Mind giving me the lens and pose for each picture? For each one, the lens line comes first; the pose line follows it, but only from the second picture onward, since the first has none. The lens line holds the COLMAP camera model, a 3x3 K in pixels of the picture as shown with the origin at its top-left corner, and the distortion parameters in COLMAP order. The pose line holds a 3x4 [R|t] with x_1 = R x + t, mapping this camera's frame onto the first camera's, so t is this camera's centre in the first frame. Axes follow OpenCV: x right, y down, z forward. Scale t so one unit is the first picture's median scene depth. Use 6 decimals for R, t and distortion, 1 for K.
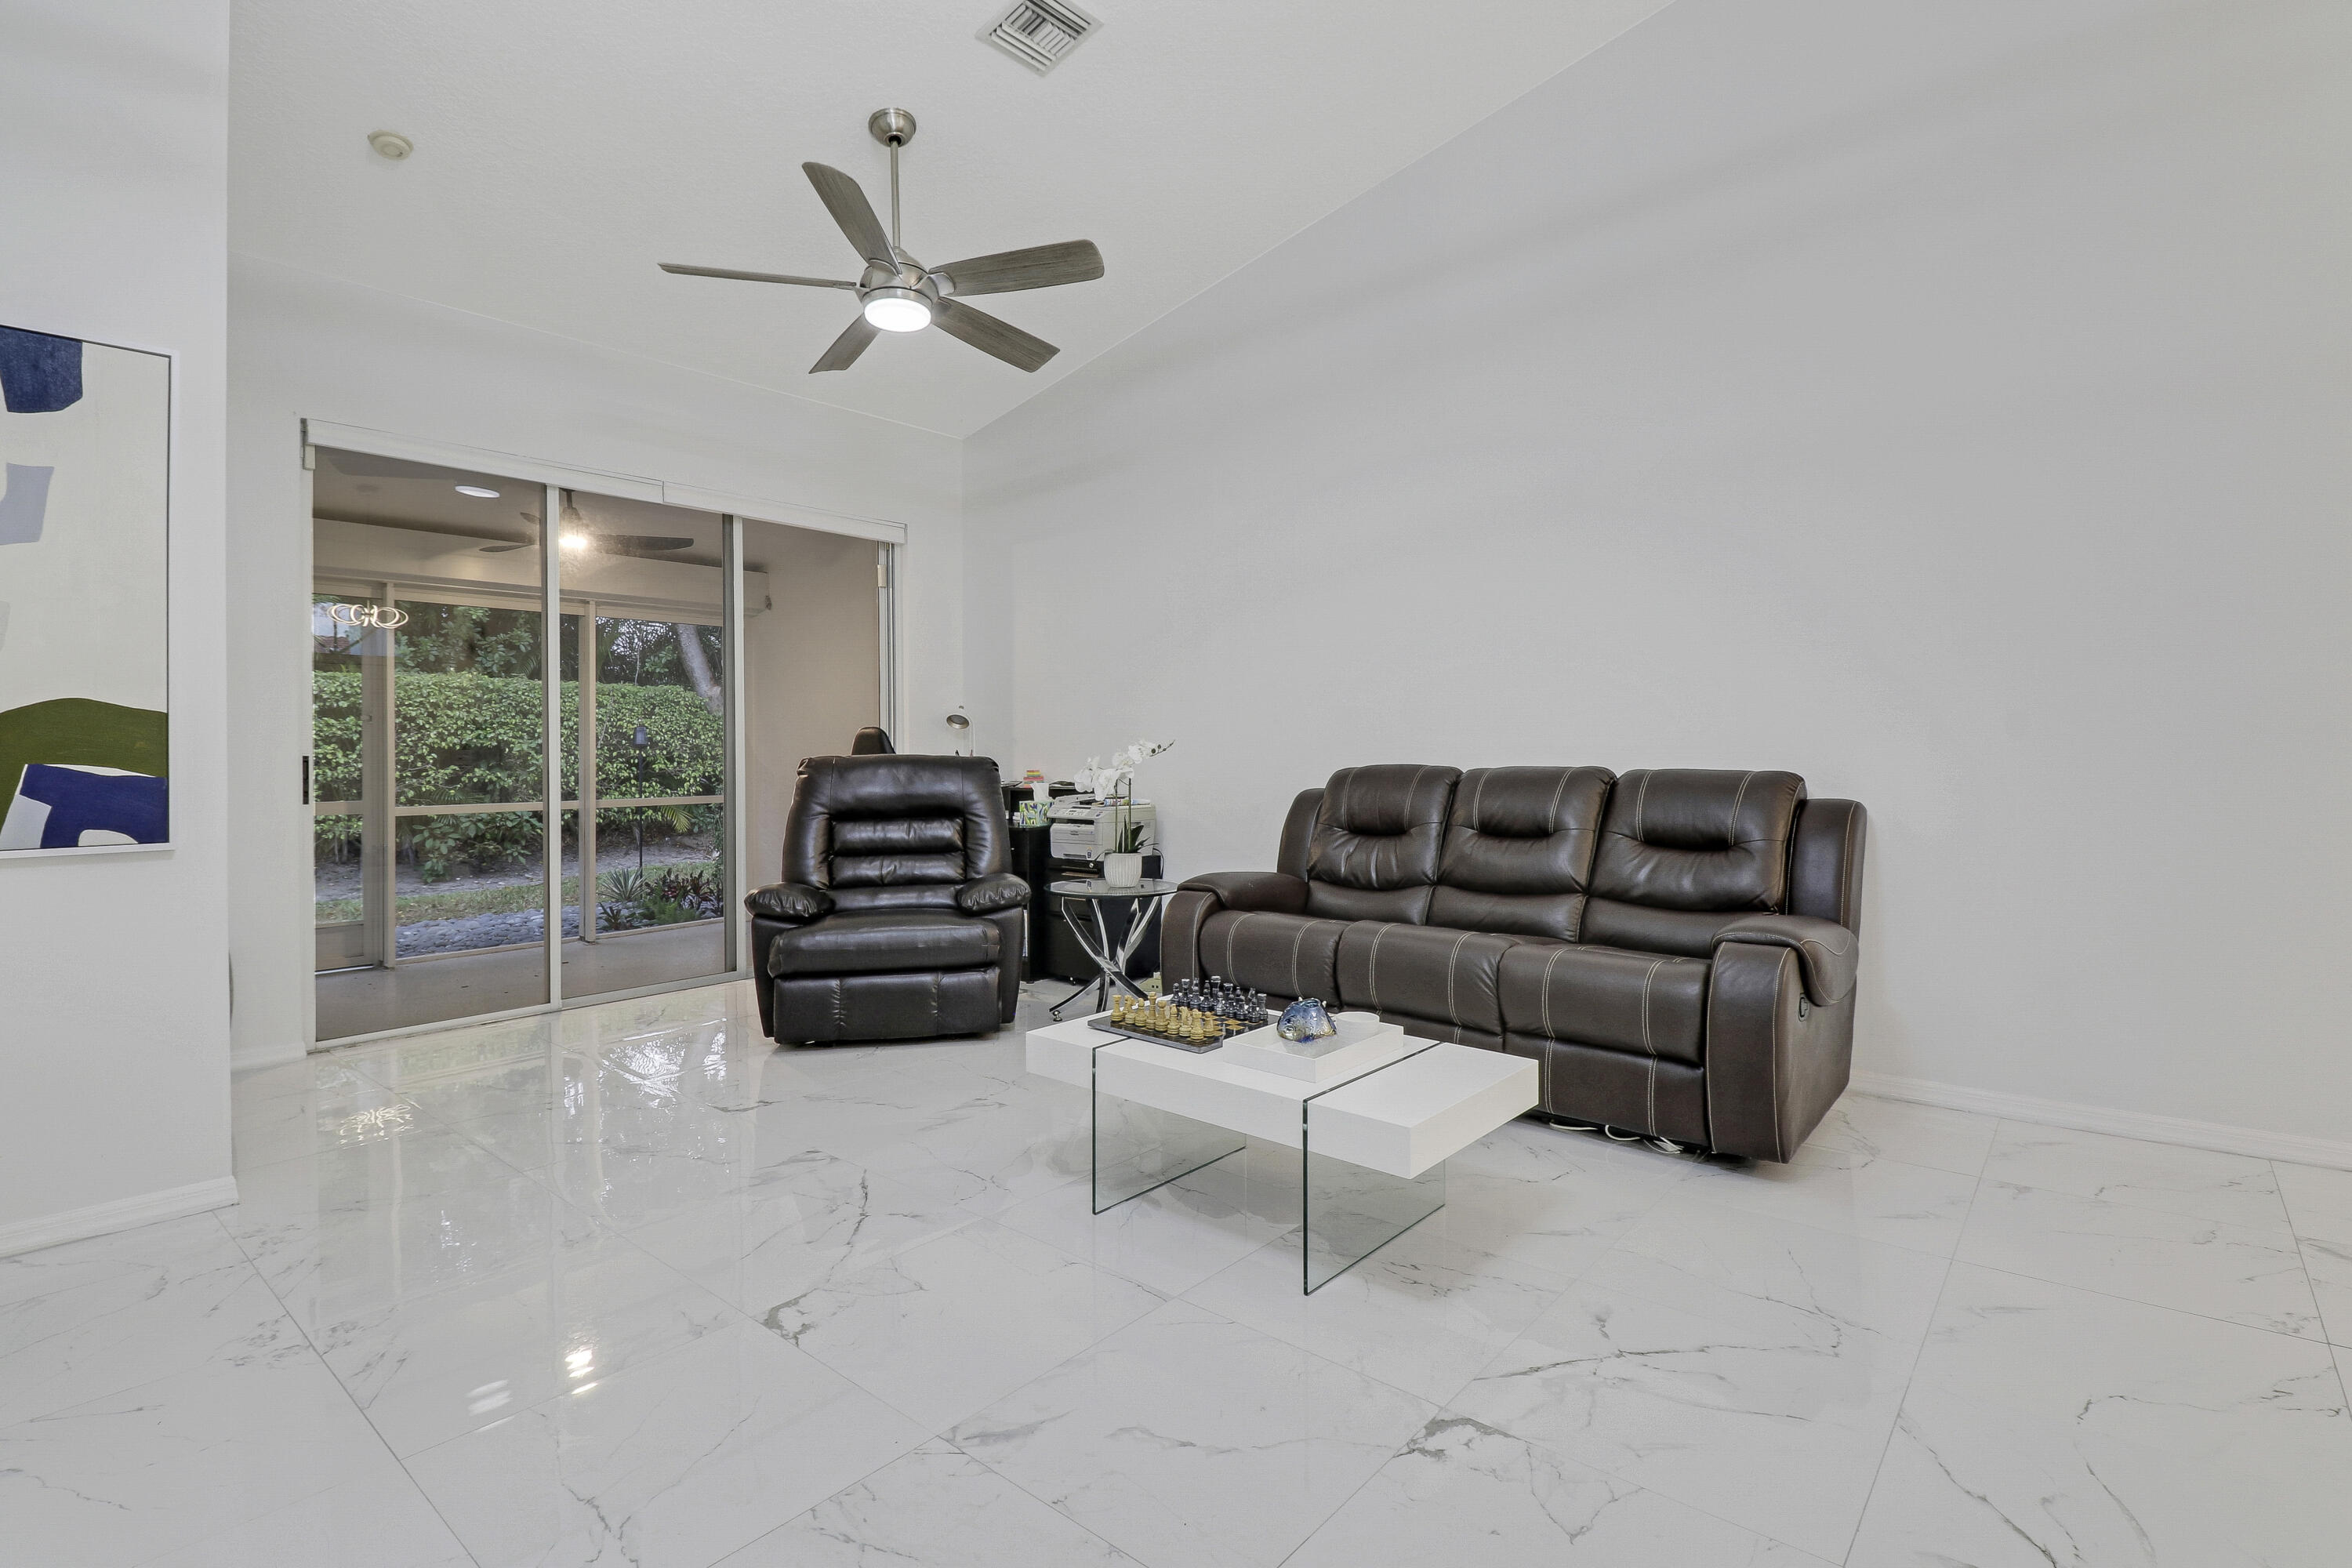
lens RADIAL K [[1119.5, 0, 1178.6], [0, 1119.5, 769.7], [0, 0, 1]] dist [0.010253, -0.017541]
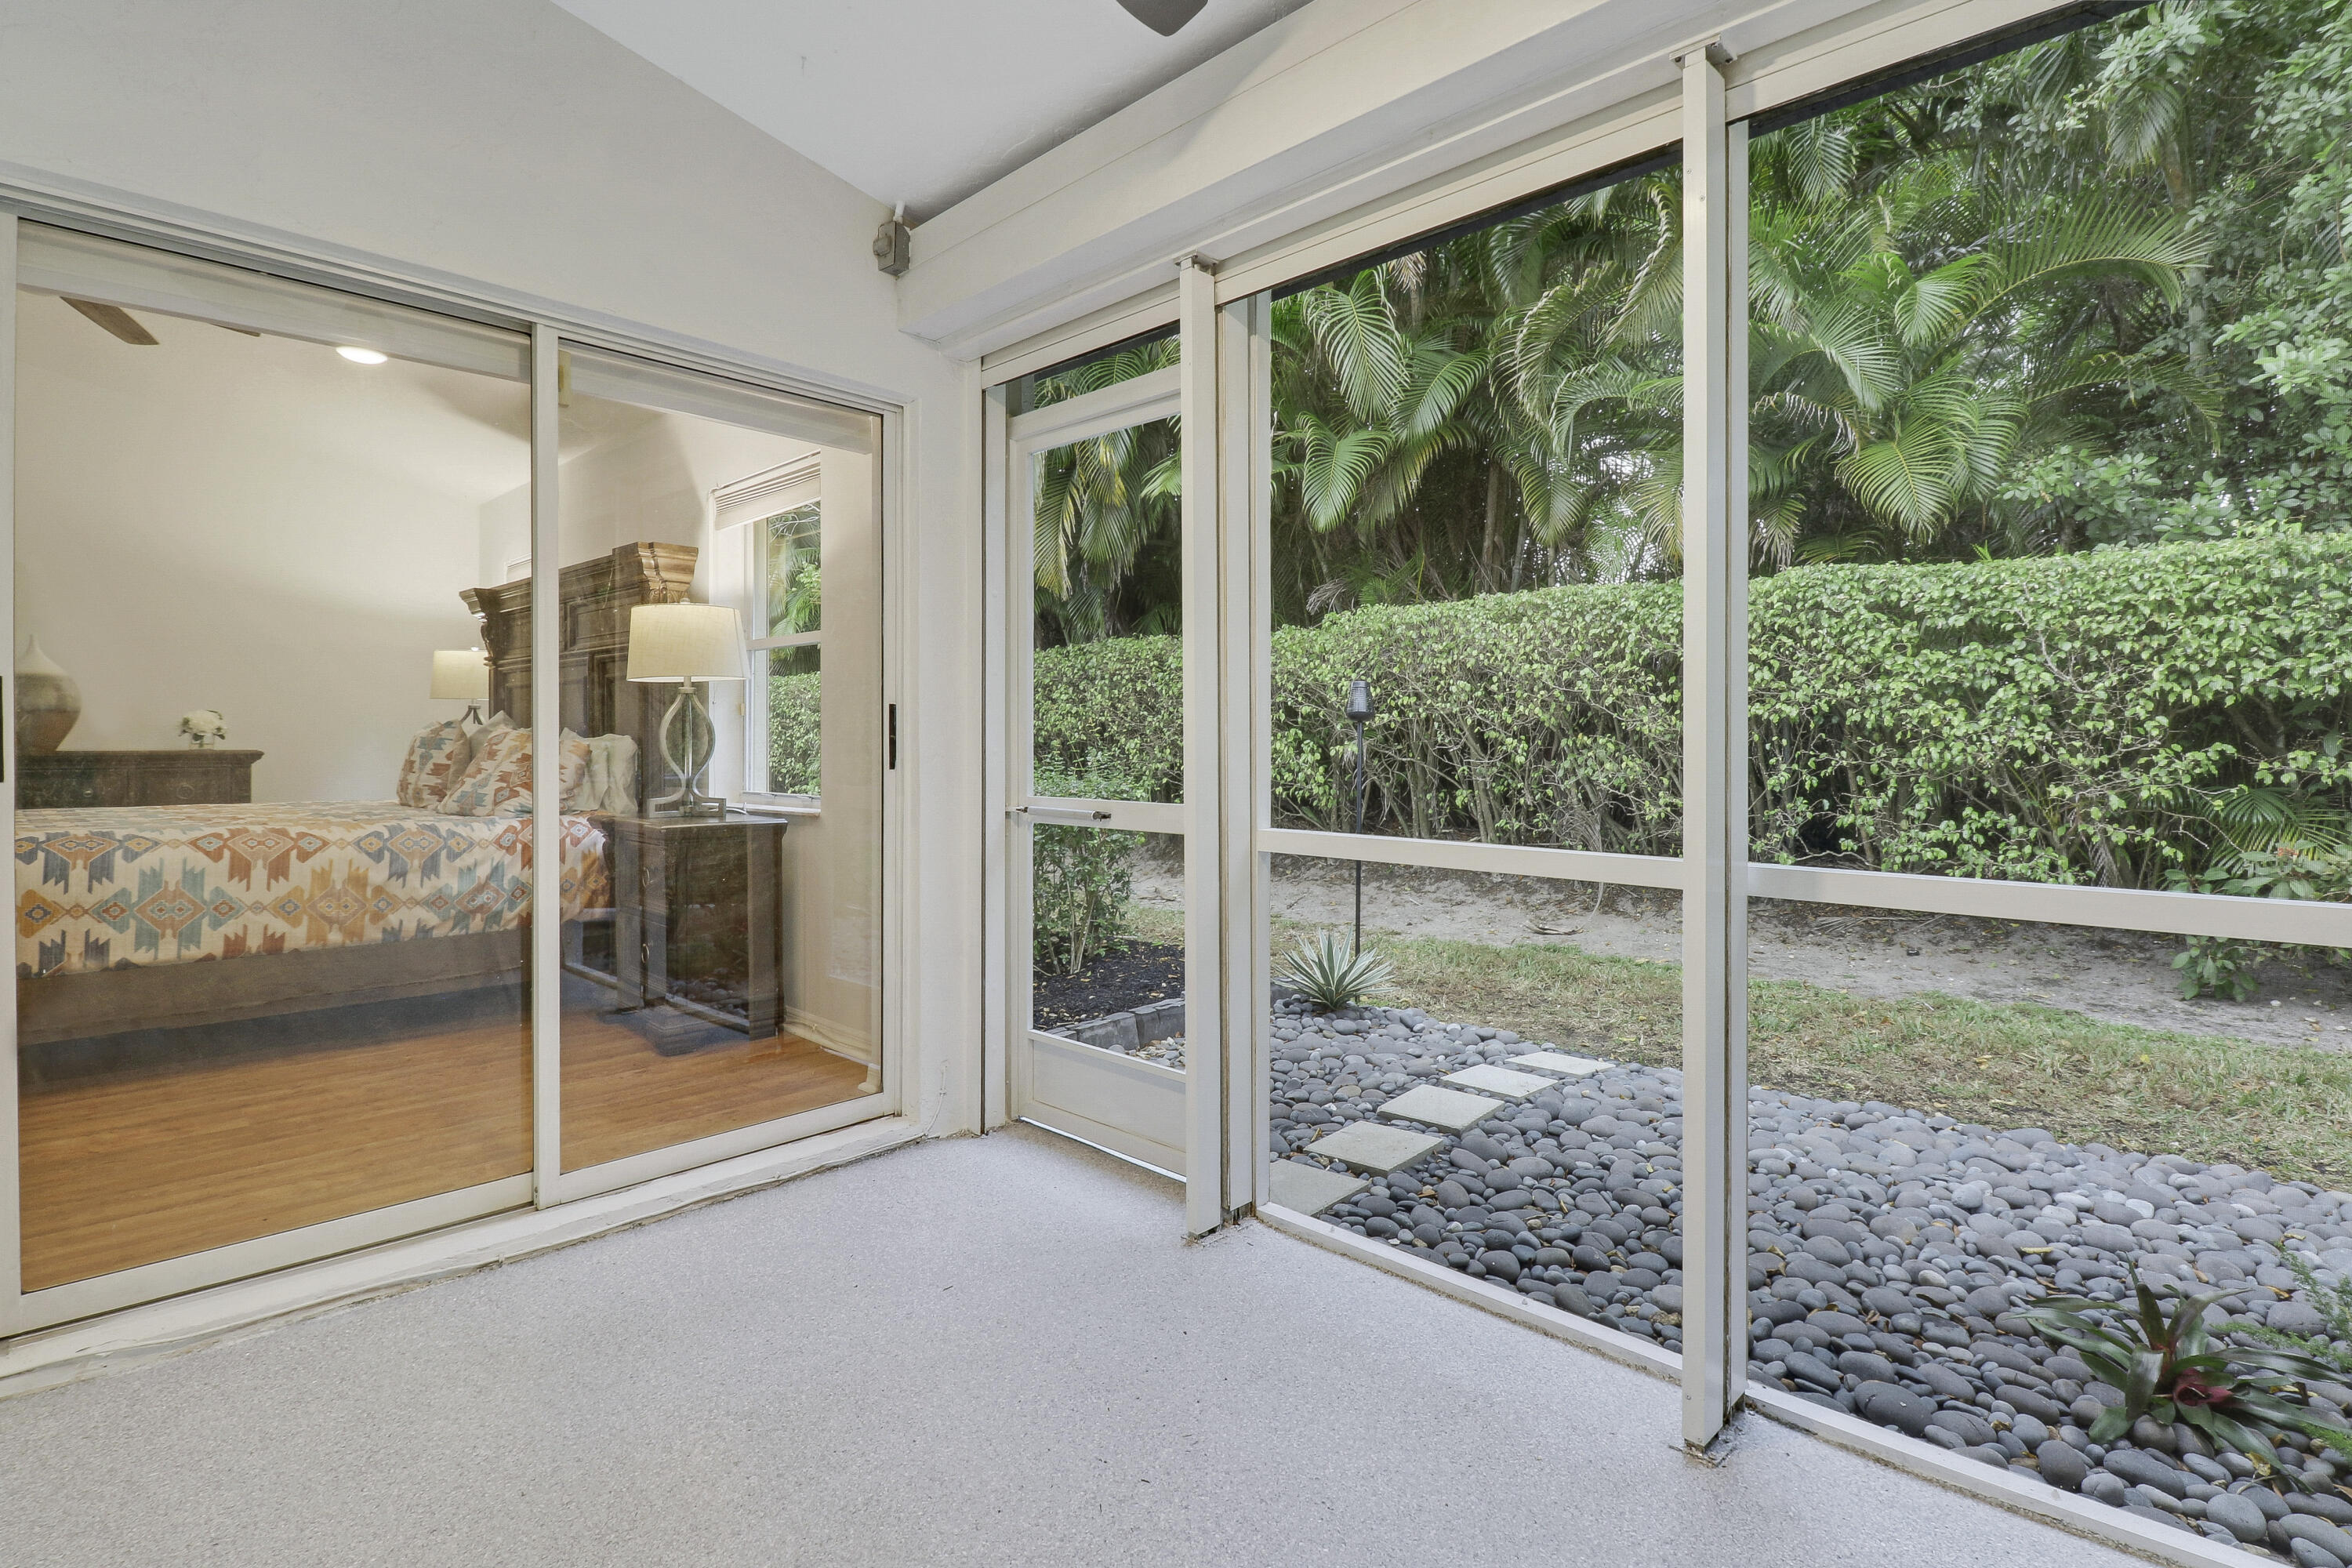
lens RADIAL K [[1119.5, 0, 1178.6], [0, 1119.5, 769.7], [0, 0, 1]] dist [0.010253, -0.017541]
pose [[-0.056353, 0.030575, -0.997943, -0.190839], [-0.017155, 0.999354, 0.031587, -0.000153], [0.998264, 0.018899, -0.055792, 0.616306]]
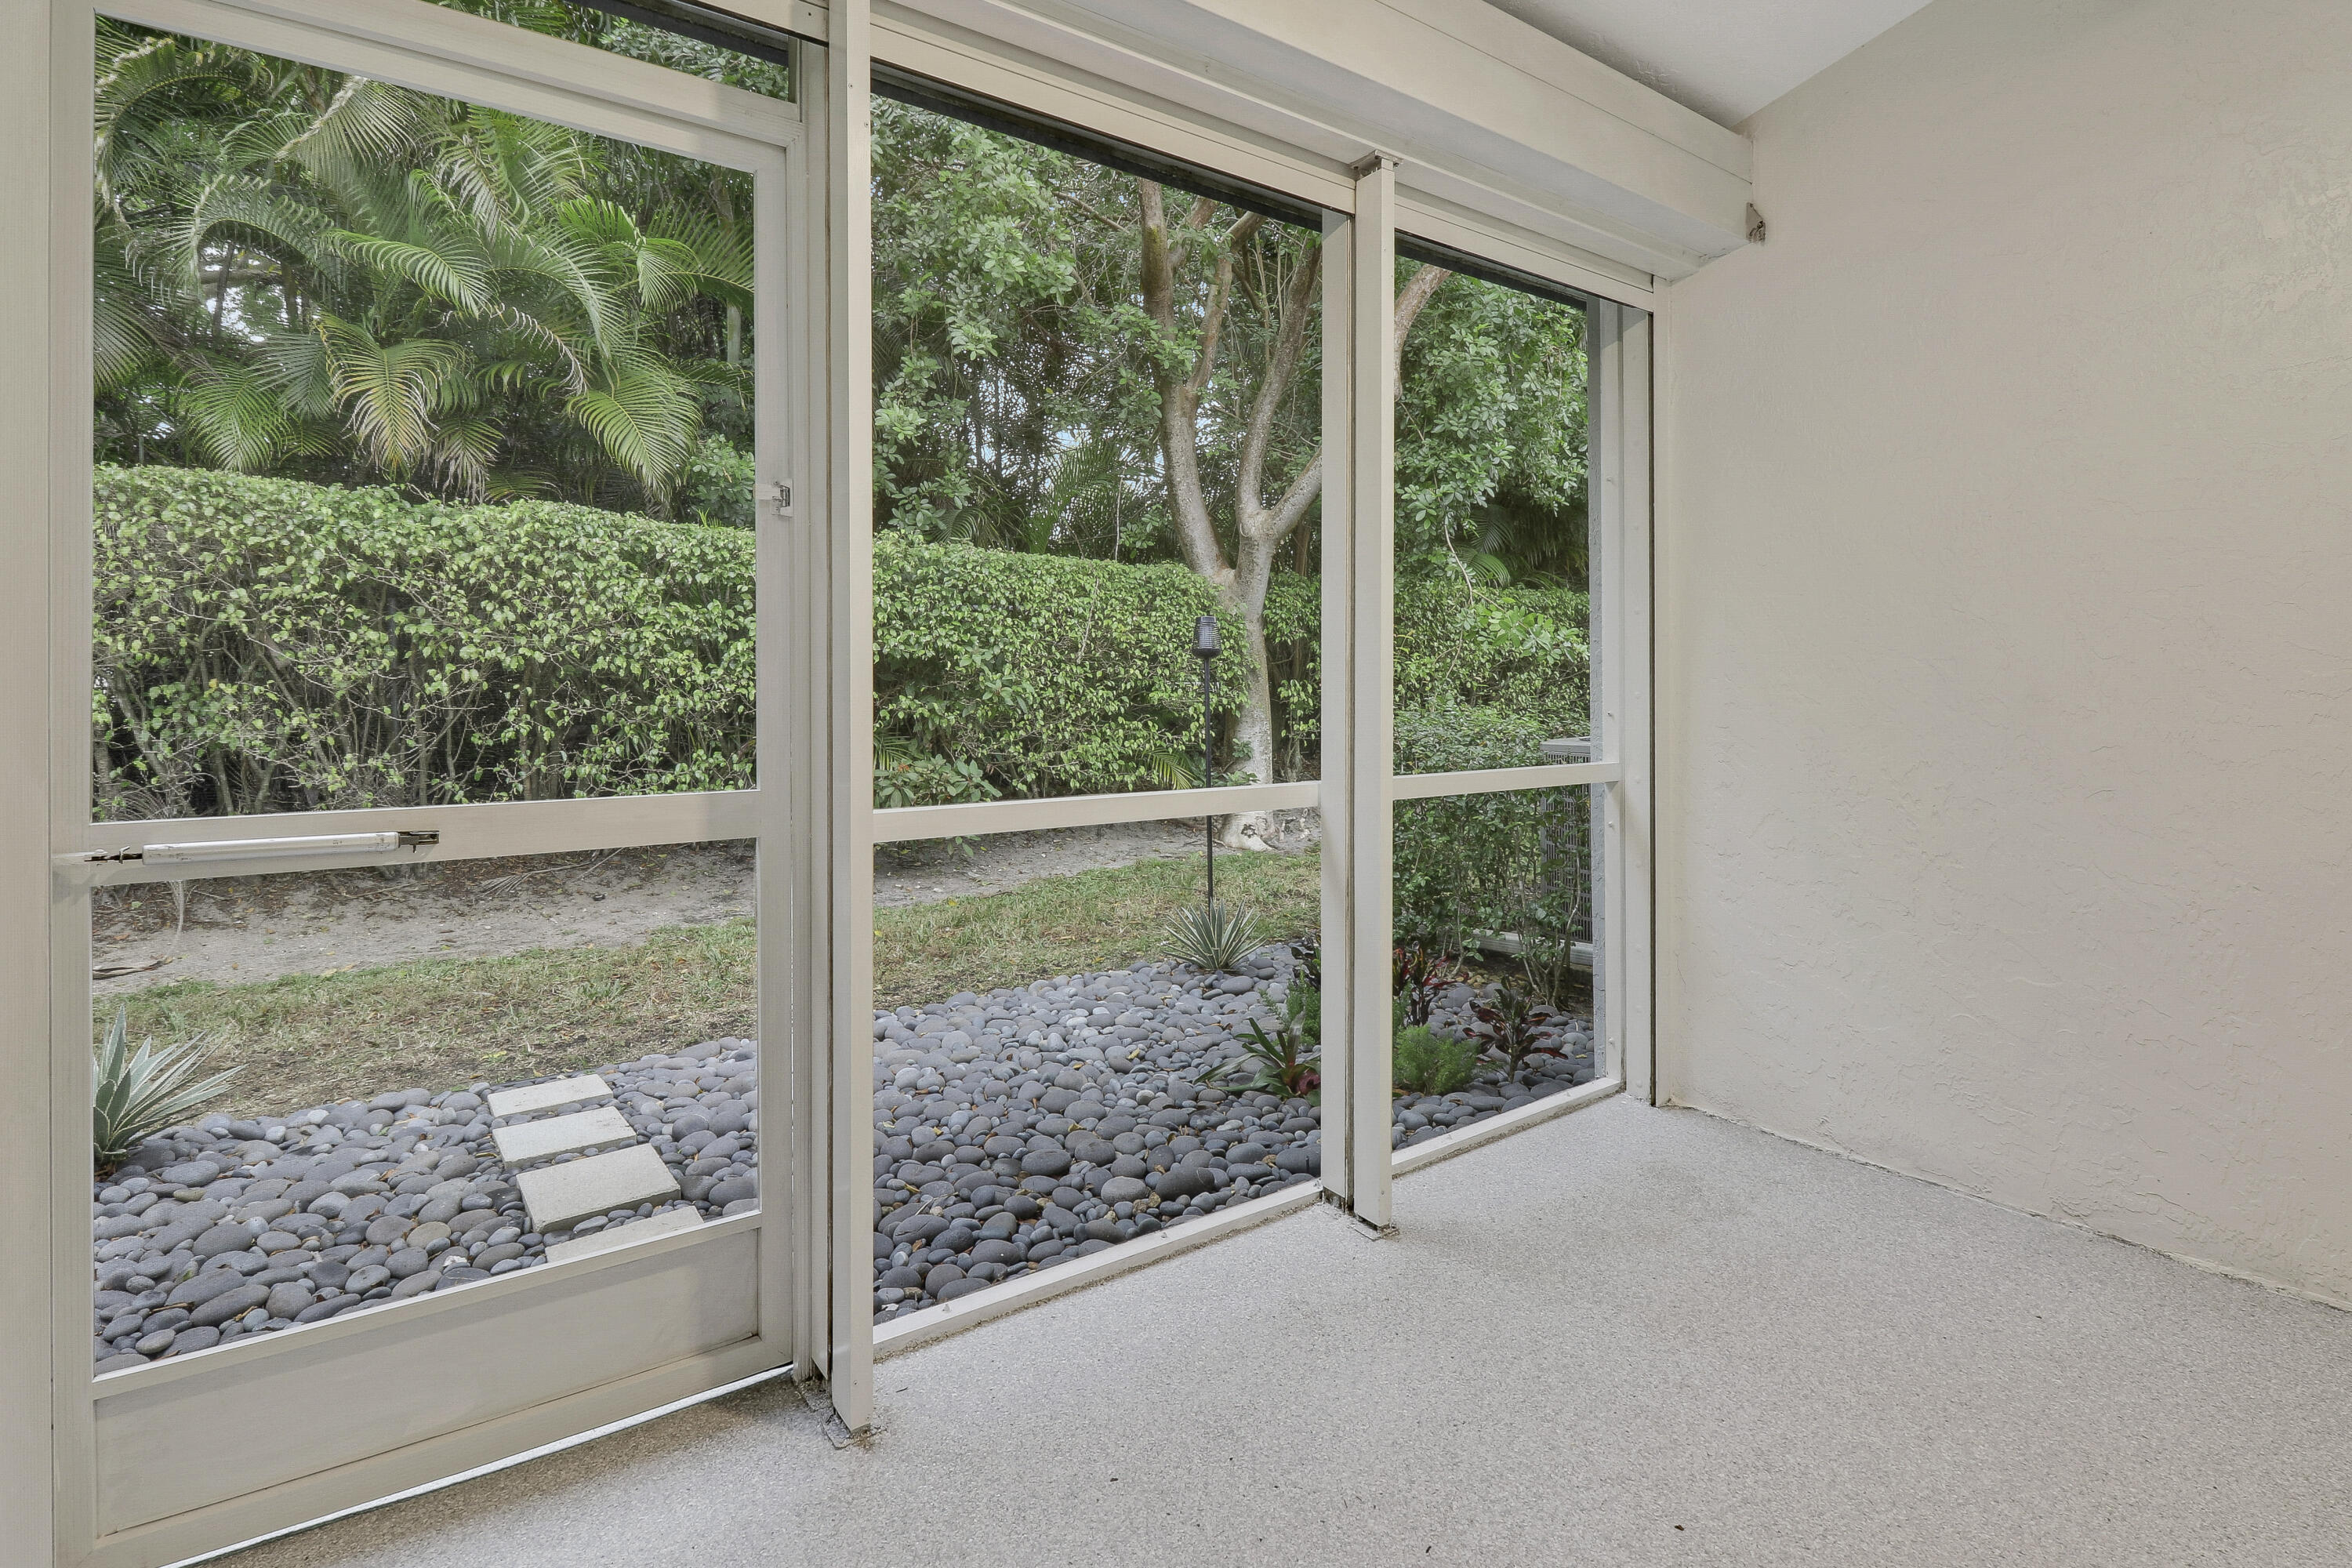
lens RADIAL K [[1129.8, 0, 1198.0], [0, 1129.8, 715.5], [0, 0, 1]] dist [0.002069, -0.028217]
pose [[0.973896, 0.009333, -0.226802, -0.344801], [-0.007715, 0.999938, 0.008021, 0.003285], [0.226863, -0.006062, 0.973908, 0.463567]]
